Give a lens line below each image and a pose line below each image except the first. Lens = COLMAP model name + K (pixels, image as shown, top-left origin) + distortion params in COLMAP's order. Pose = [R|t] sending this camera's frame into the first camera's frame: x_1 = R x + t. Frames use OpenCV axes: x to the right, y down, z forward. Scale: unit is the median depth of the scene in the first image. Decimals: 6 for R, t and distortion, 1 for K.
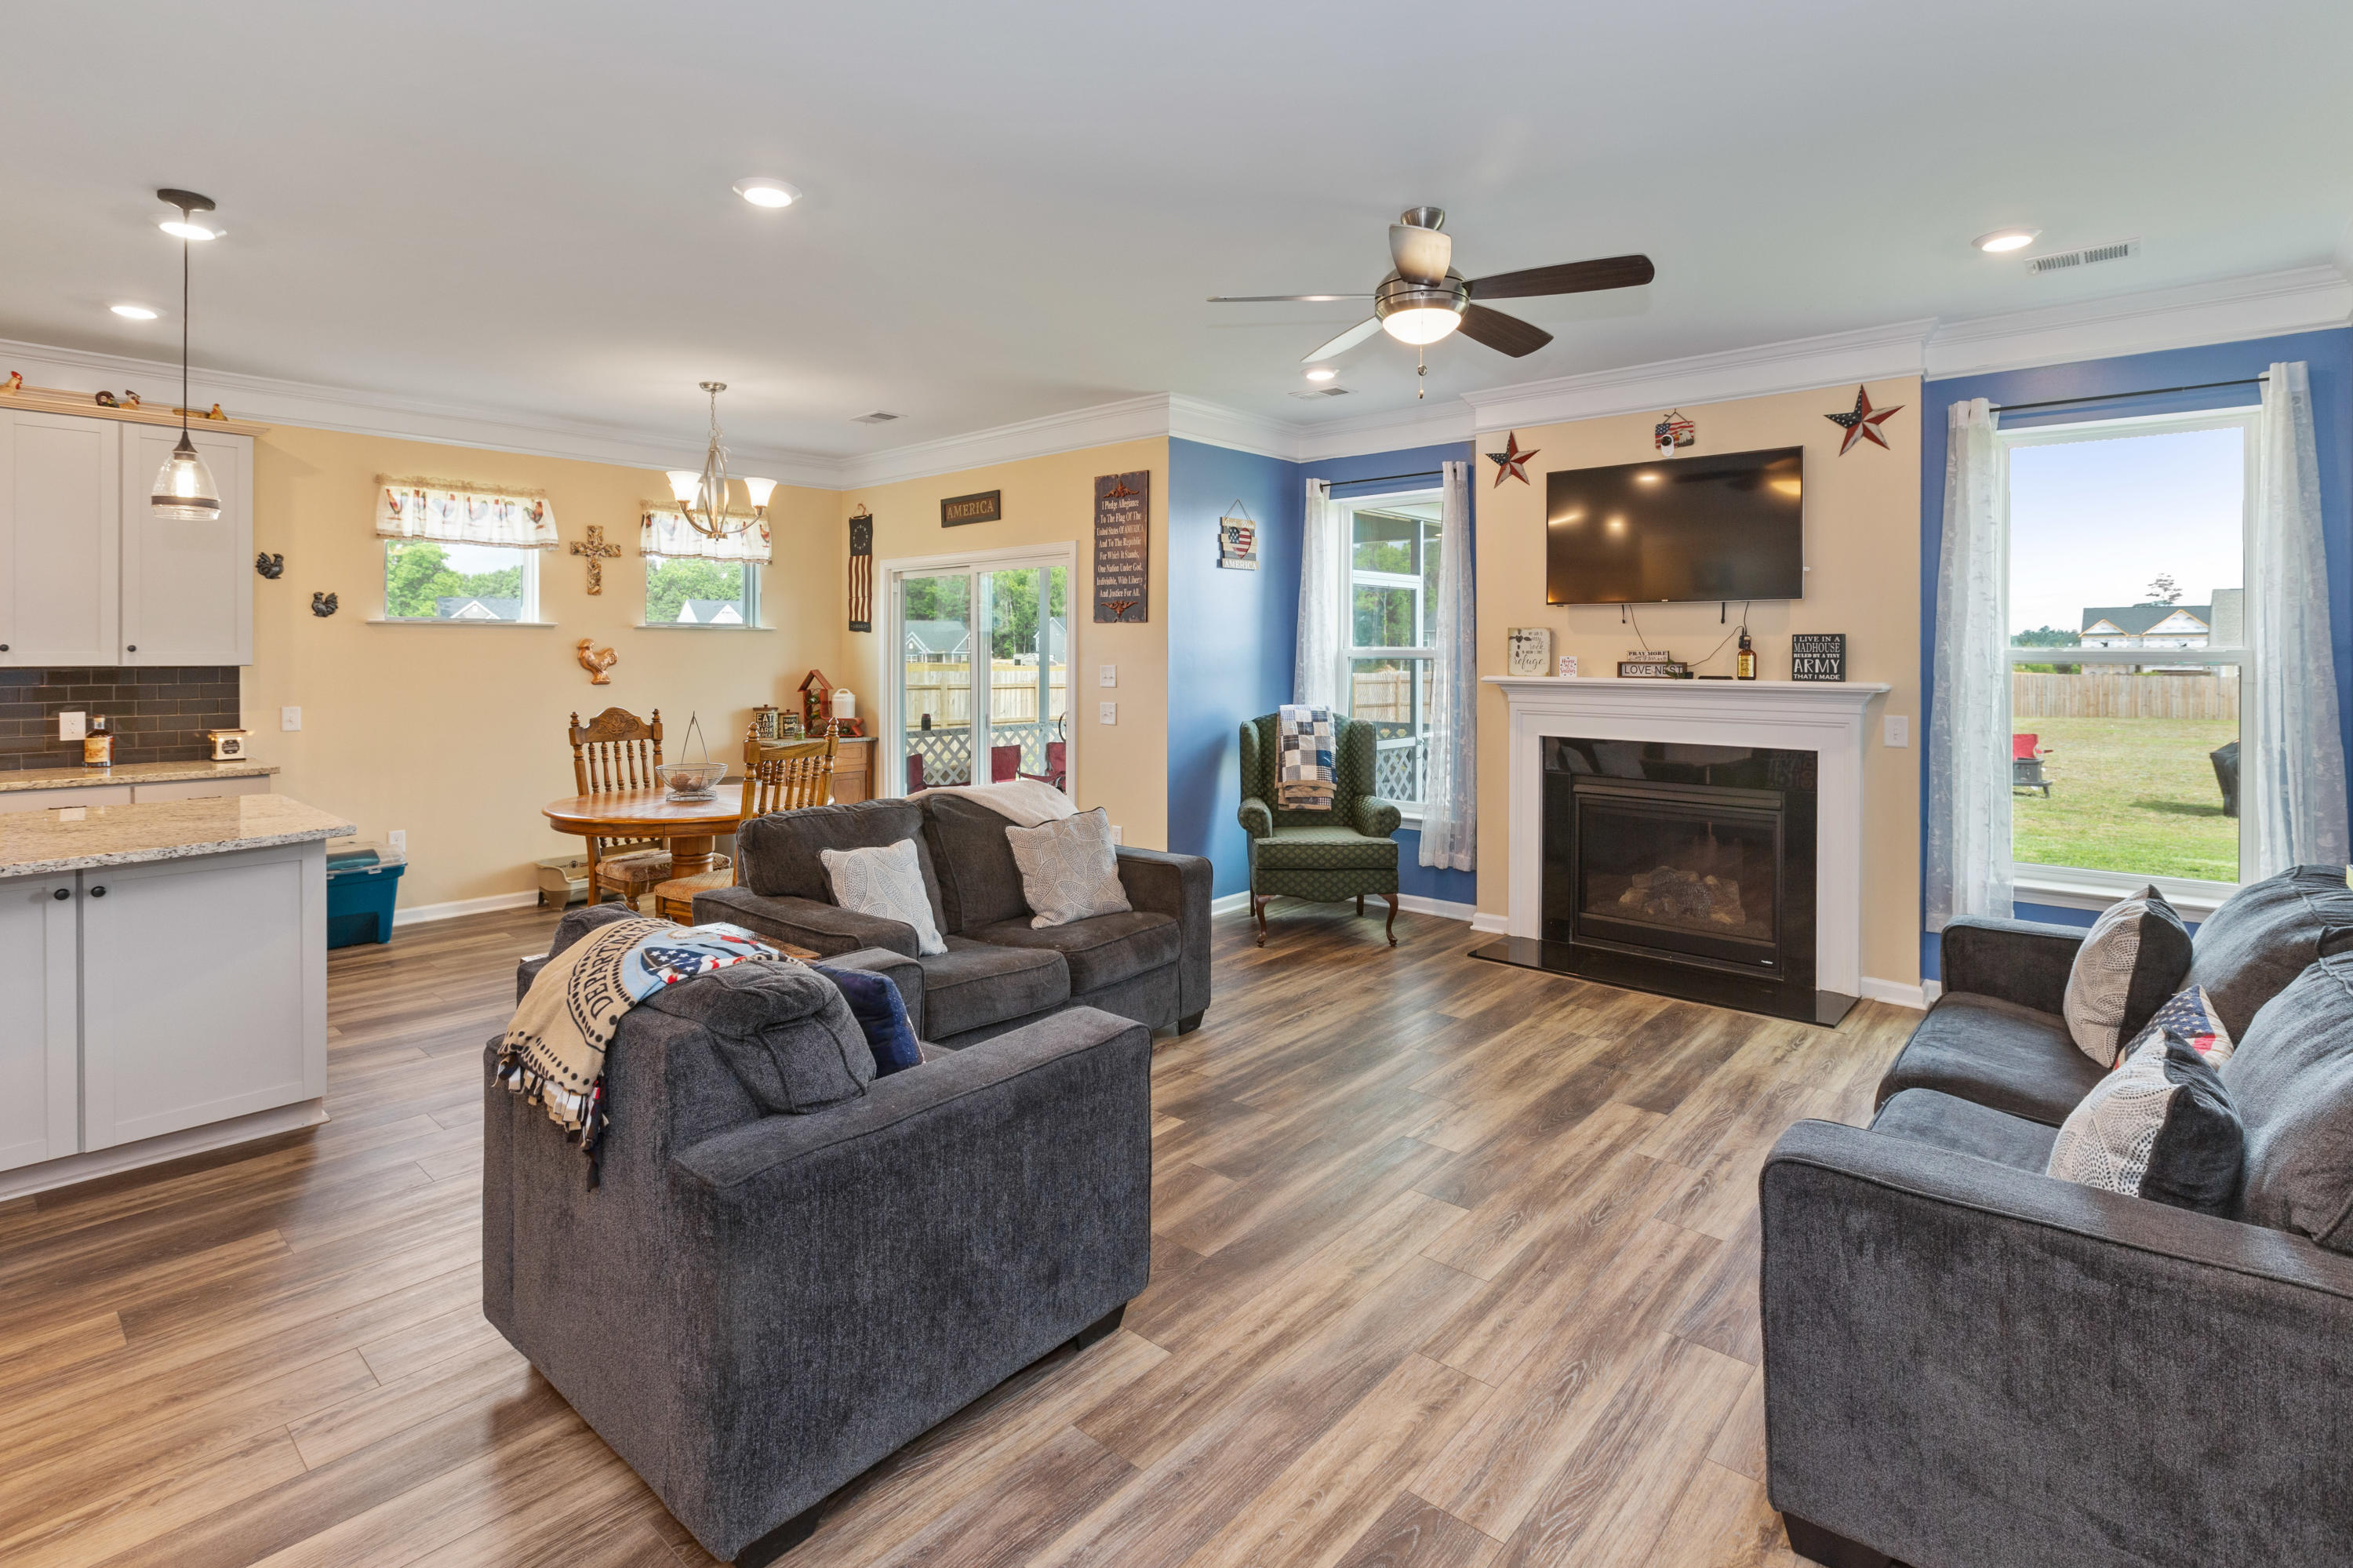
lens RADIAL K [[1145.9, 0, 1158.6], [0, 1145.9, 633.7], [0, 0, 1]] dist [-0.003032, -0.000250]
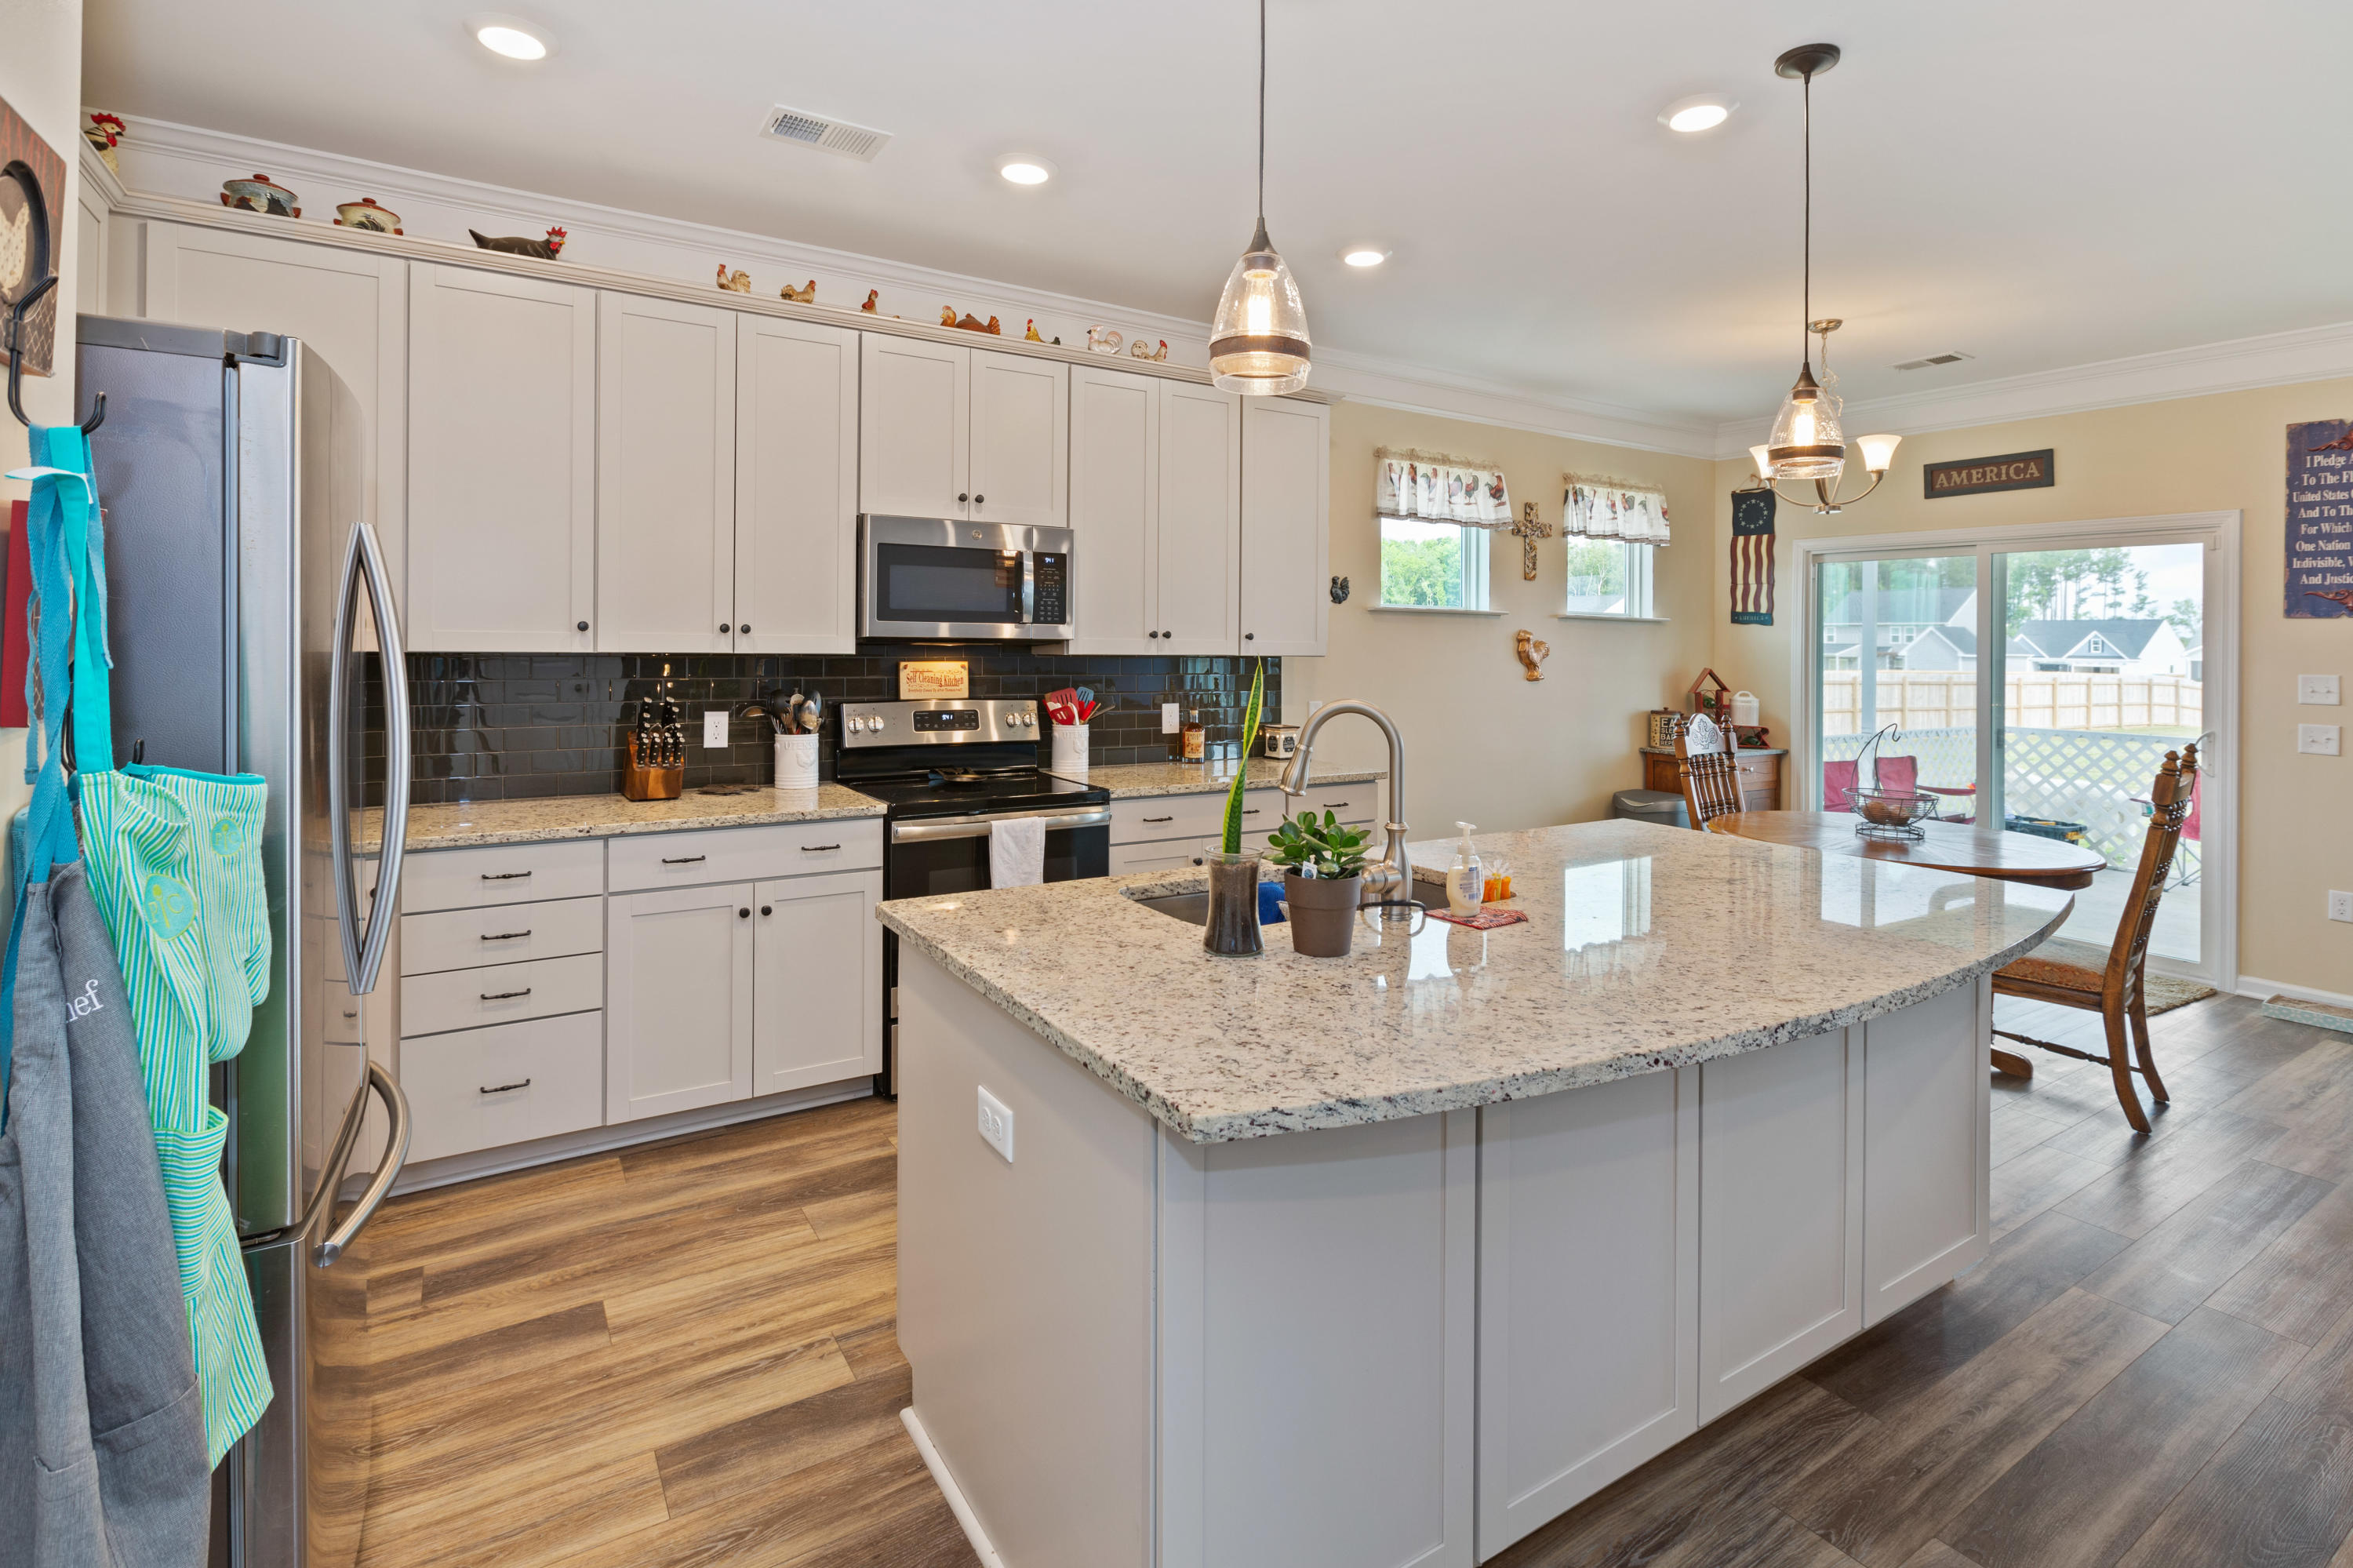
lens RADIAL K [[1145.9, 0, 1158.6], [0, 1145.9, 633.7], [0, 0, 1]] dist [-0.003032, -0.000250]
pose [[0.959743, 0.013325, -0.280563, -0.567631], [-0.010370, 0.999874, 0.012014, -0.000370], [0.280688, -0.008620, 0.959760, 0.072373]]
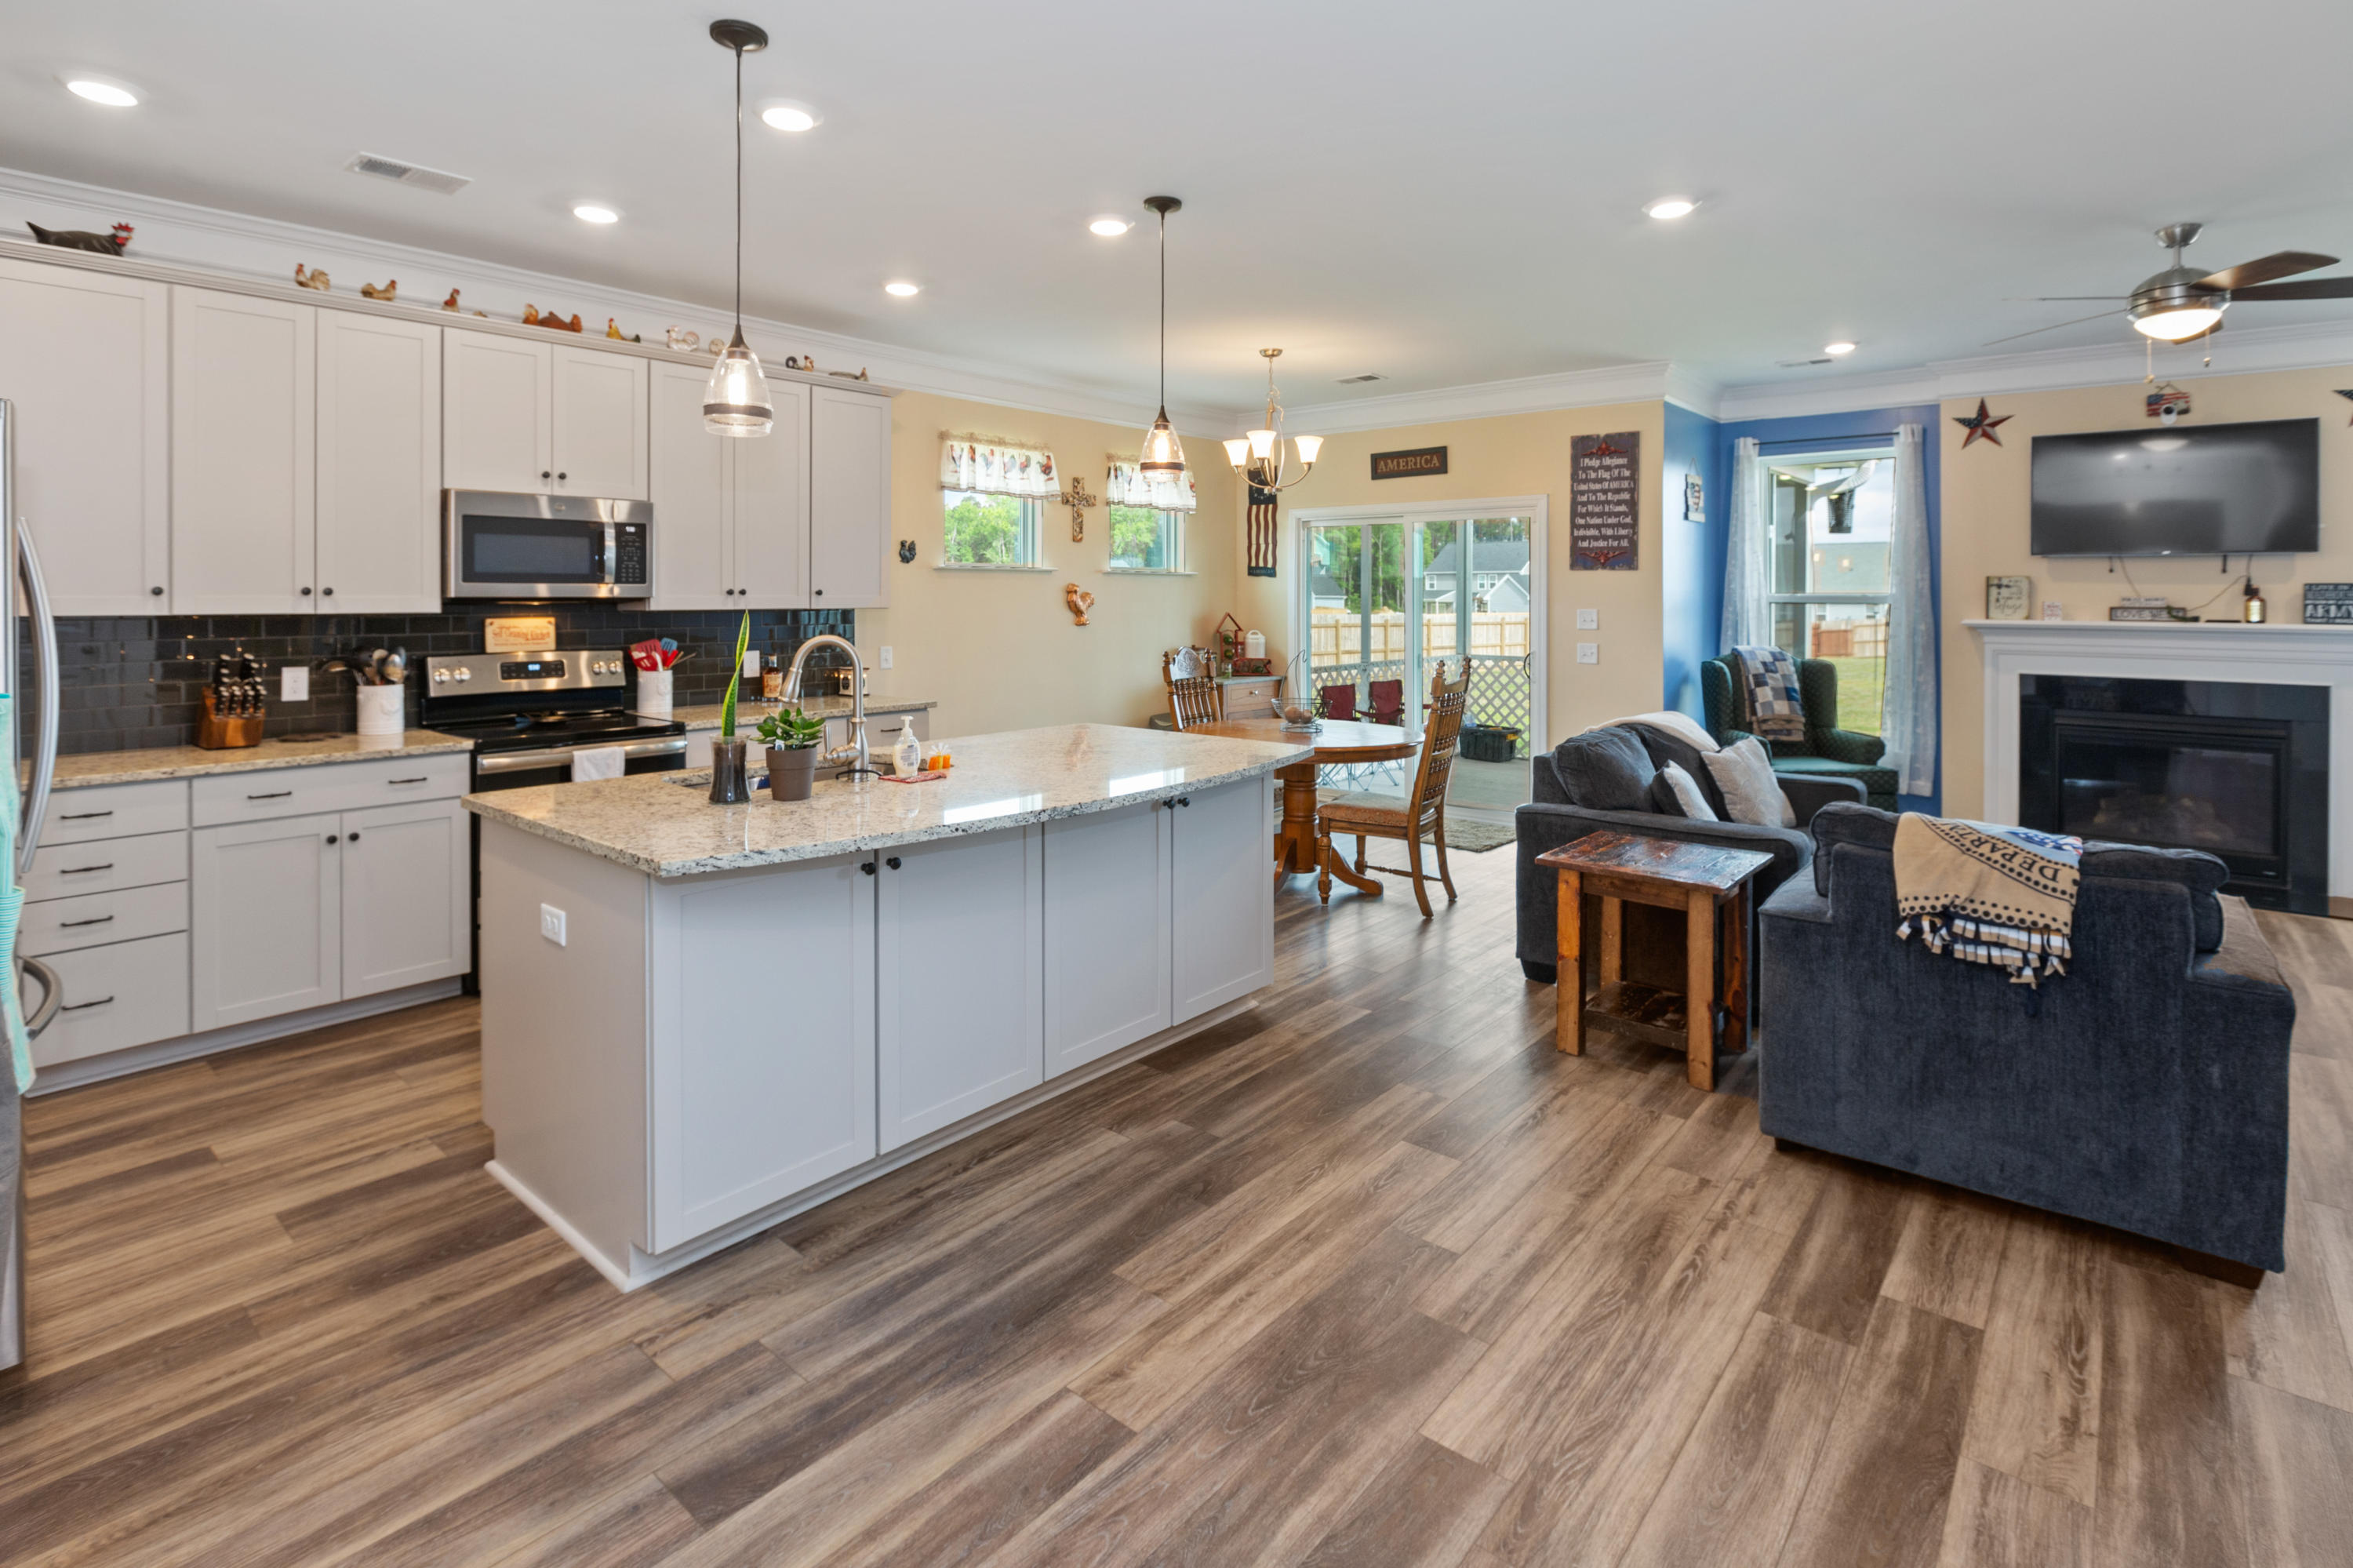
lens RADIAL K [[1163.9, 0, 1174.1], [0, 1163.9, 577.6], [0, 0, 1]] dist [-0.001930, -0.001560]
pose [[0.999744, 0.002409, 0.022480, -0.467109], [-0.002473, 0.999993, 0.002802, -0.004597], [-0.022473, -0.002857, 0.999743, -0.098445]]
